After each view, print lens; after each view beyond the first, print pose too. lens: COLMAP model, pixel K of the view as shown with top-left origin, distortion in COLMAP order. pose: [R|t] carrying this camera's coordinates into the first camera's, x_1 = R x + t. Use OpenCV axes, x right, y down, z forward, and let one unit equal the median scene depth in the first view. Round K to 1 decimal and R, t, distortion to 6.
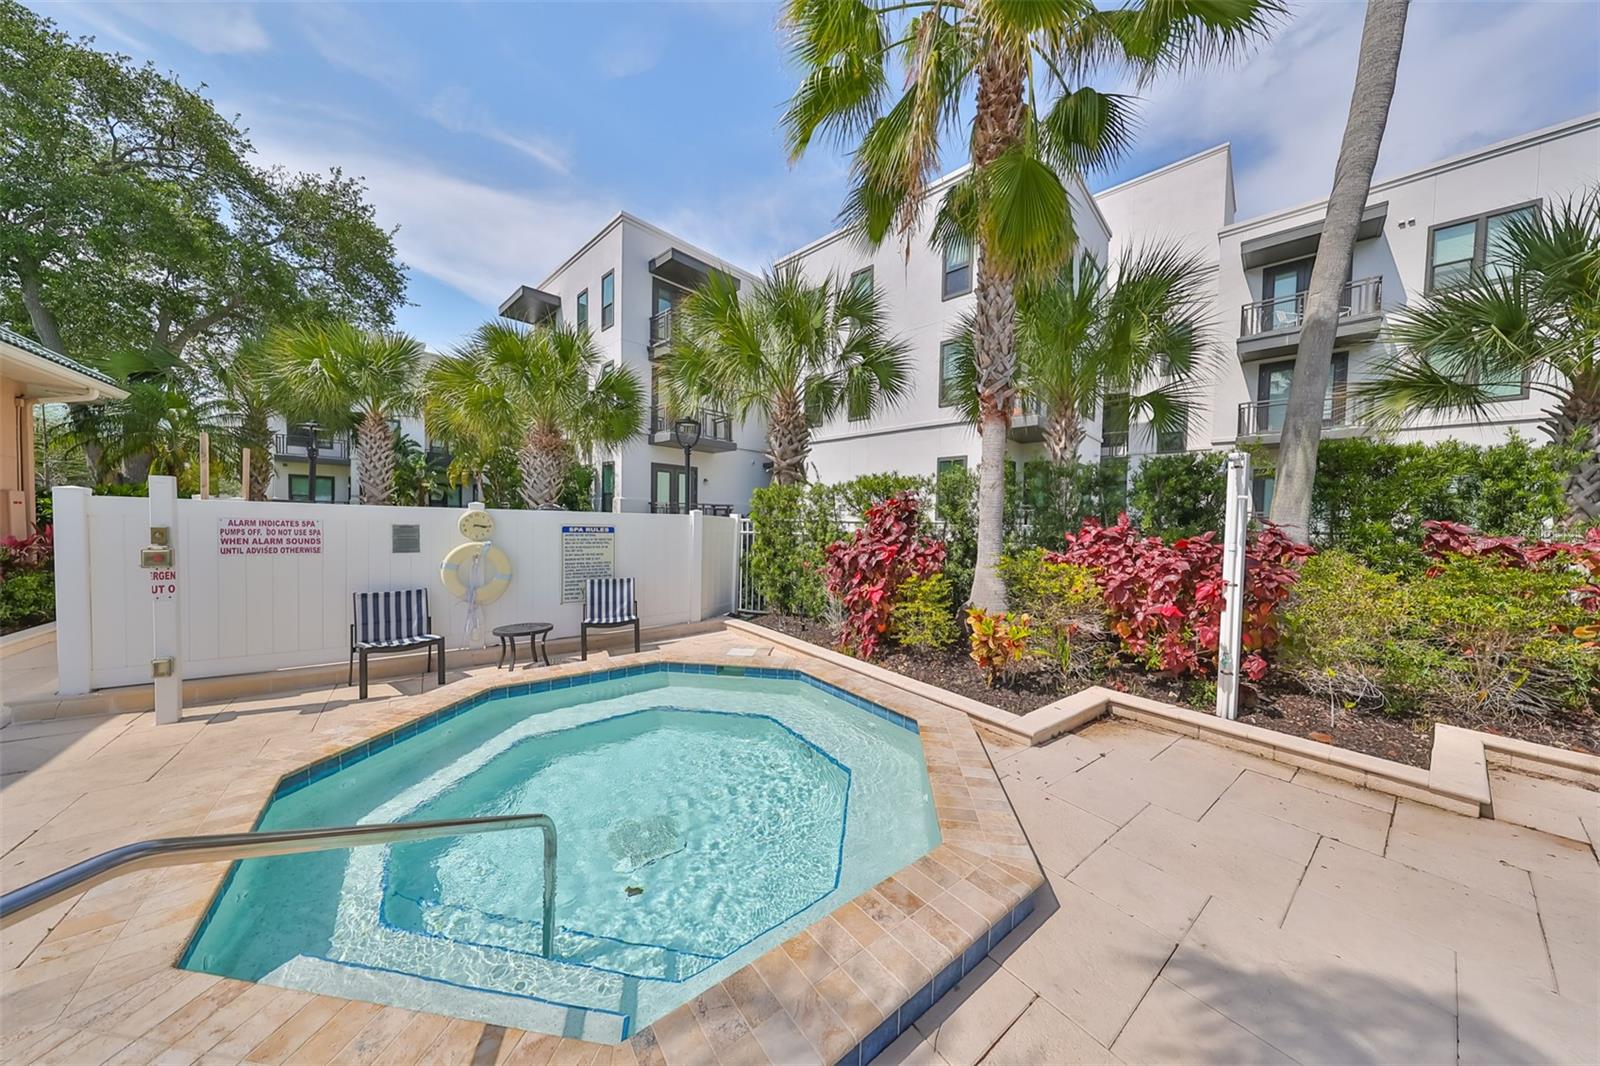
lens RADIAL K [[489.1, 0, 805.0], [0, 489.1, 535.5], [0, 0, 1]] dist [-0.000186, -0.000080]
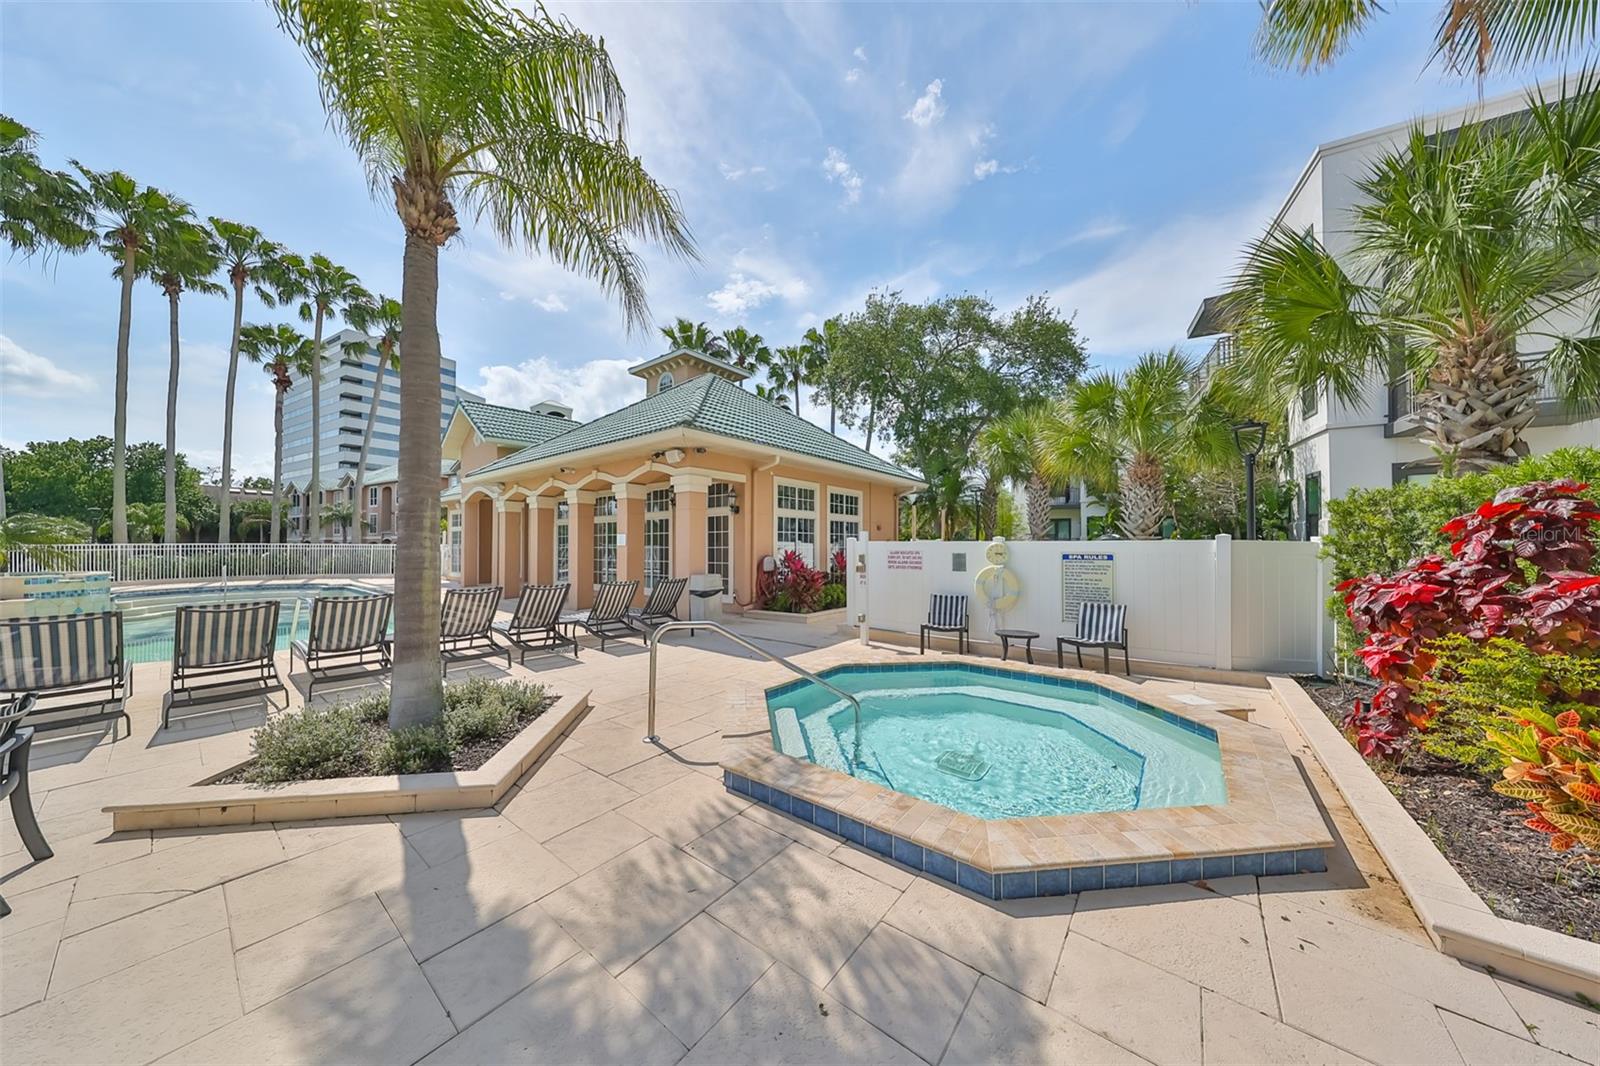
lens RADIAL K [[494.4, 0, 790.2], [0, 494.4, 537.3], [0, 0, 1]] dist [-0.000326, -0.000046]
pose [[0.239904, -0.039683, -0.969985, 0.483407], [-0.021963, 0.998687, -0.046290, 0.010230], [0.970548, 0.032409, 0.238718, 0.093988]]
